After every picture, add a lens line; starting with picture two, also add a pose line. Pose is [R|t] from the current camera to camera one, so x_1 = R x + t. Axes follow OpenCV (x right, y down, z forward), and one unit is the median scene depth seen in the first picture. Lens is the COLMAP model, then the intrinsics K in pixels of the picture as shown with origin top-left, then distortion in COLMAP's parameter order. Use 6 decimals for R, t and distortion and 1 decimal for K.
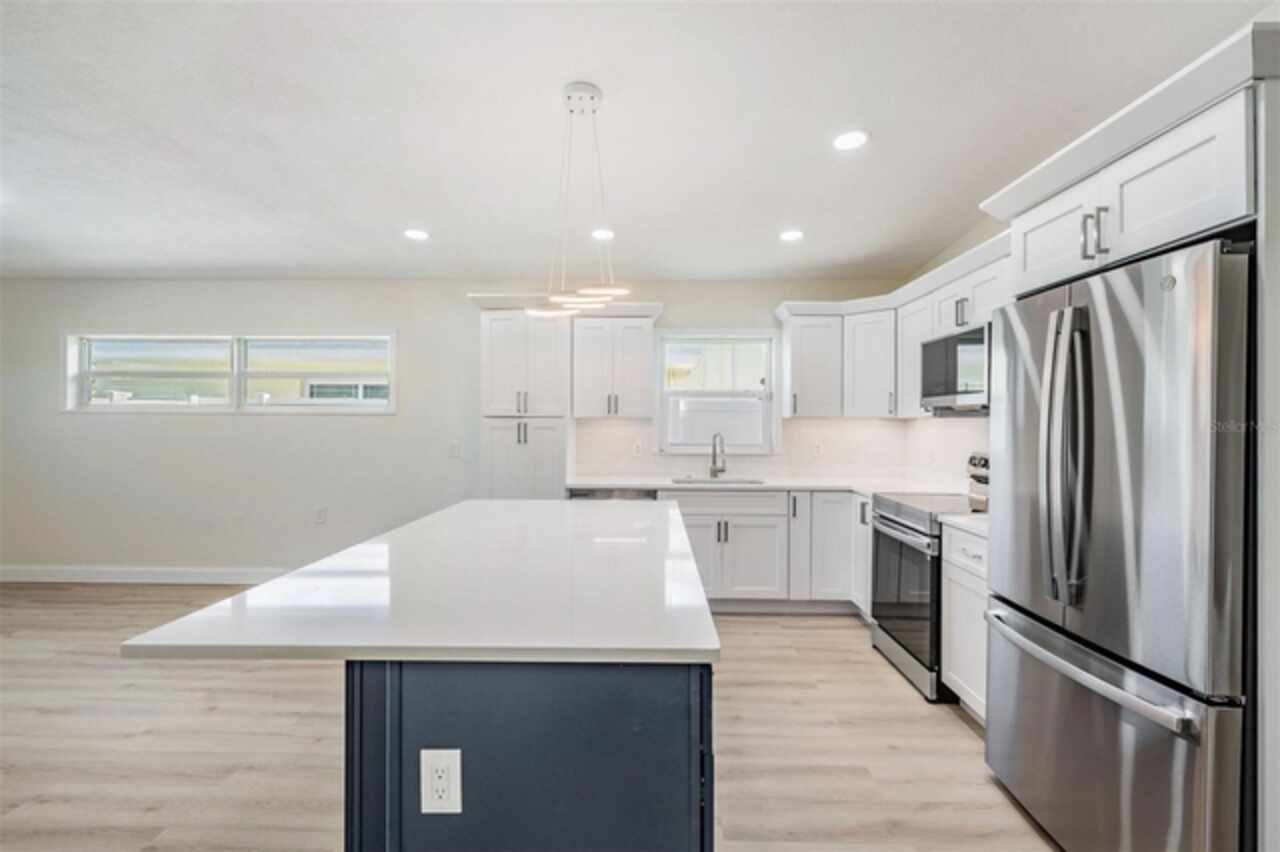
lens RADIAL K [[614.7, 0, 640.0], [0, 614.7, 426.0], [0, 0, 1]] dist [-0.001229, 0.000033]
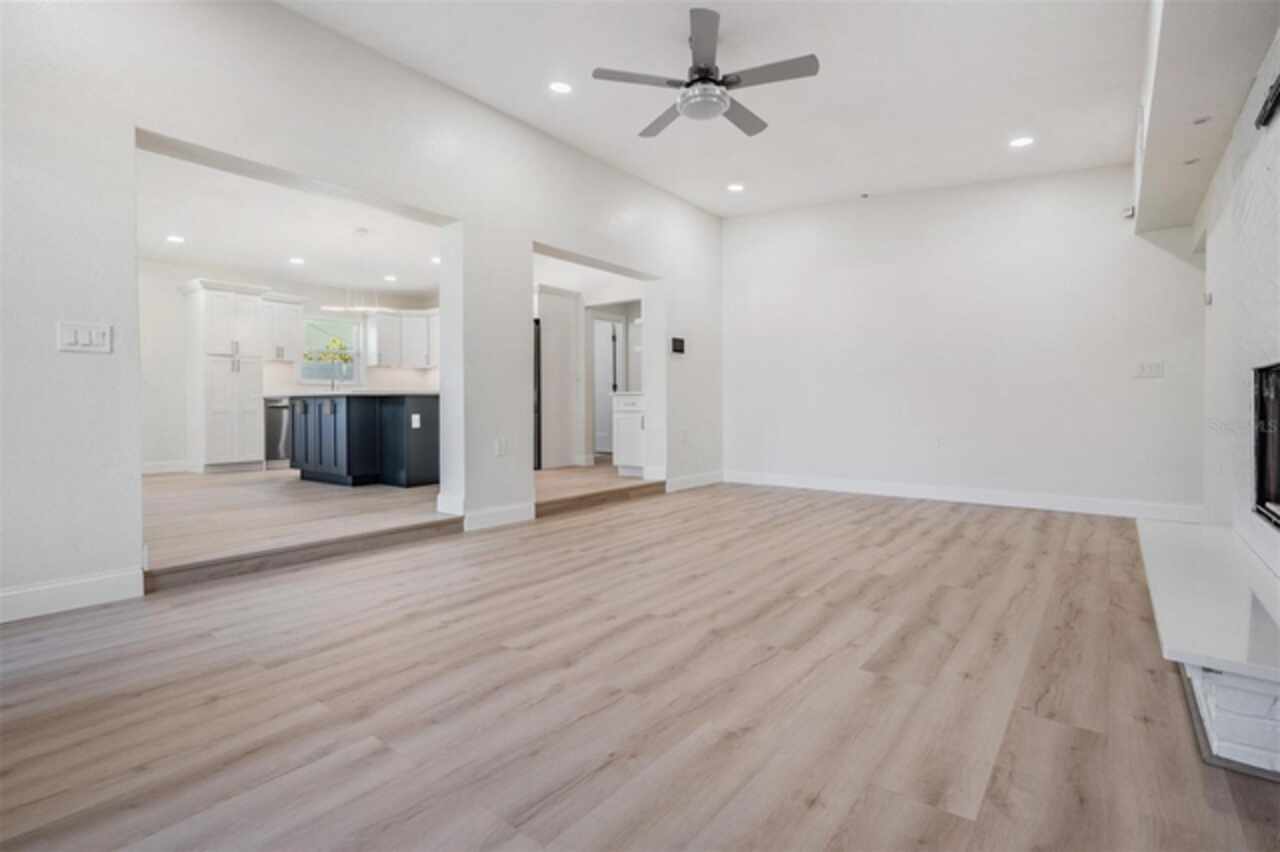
lens RADIAL K [[614.7, 0, 640.0], [0, 614.7, 426.0], [0, 0, 1]] dist [-0.001229, 0.000033]
pose [[0.610381, -0.031819, 0.791469, -0.845611], [0.015961, 0.999484, 0.027872, 0.146871], [-0.791947, -0.004380, 0.610574, -0.904527]]
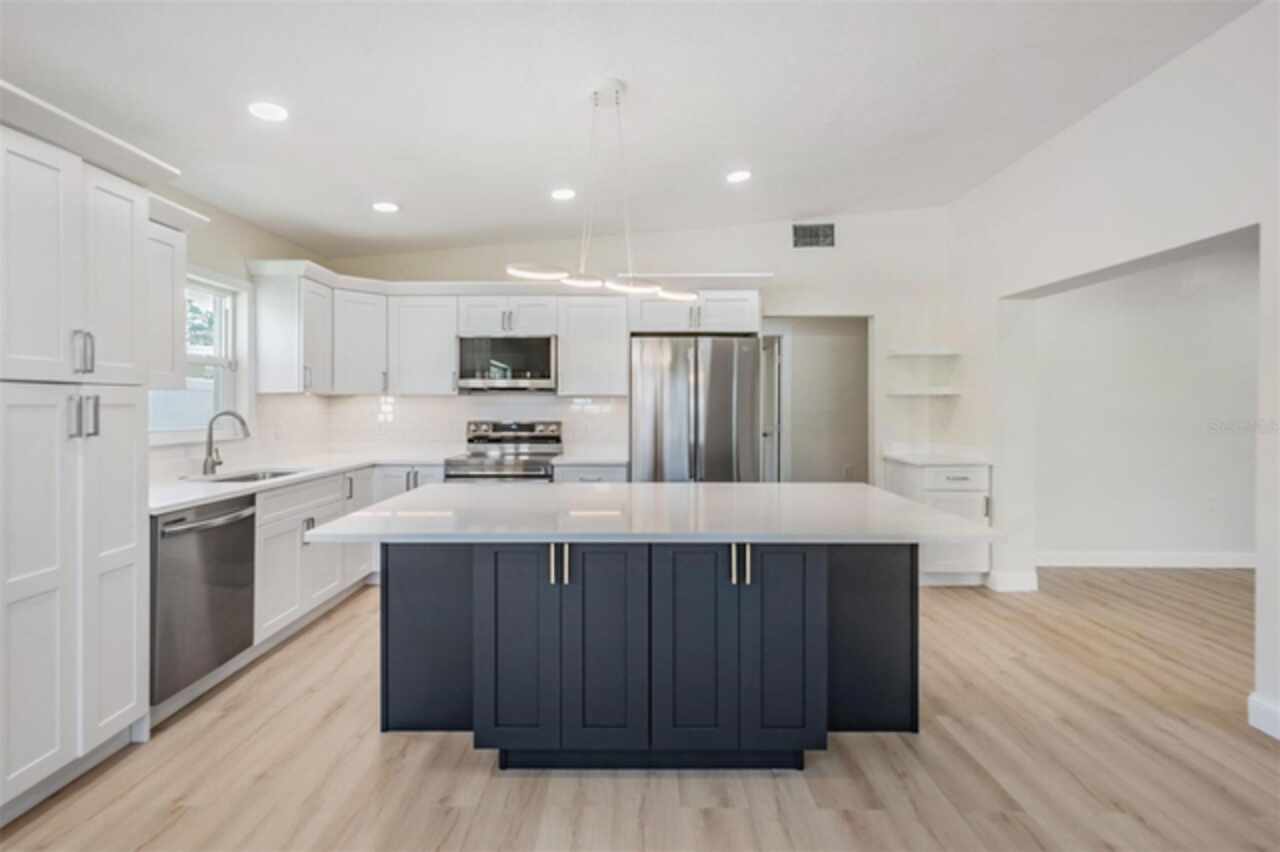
lens RADIAL K [[578.2, 0, 638.8], [0, 578.2, 406.8], [0, 0, 1]] dist [-0.001705, -0.000153]
pose [[0.008930, -0.008514, 0.999924, -0.631290], [0.007436, 0.999937, 0.008448, 0.003326], [-0.999932, 0.007360, 0.008993, 0.555444]]
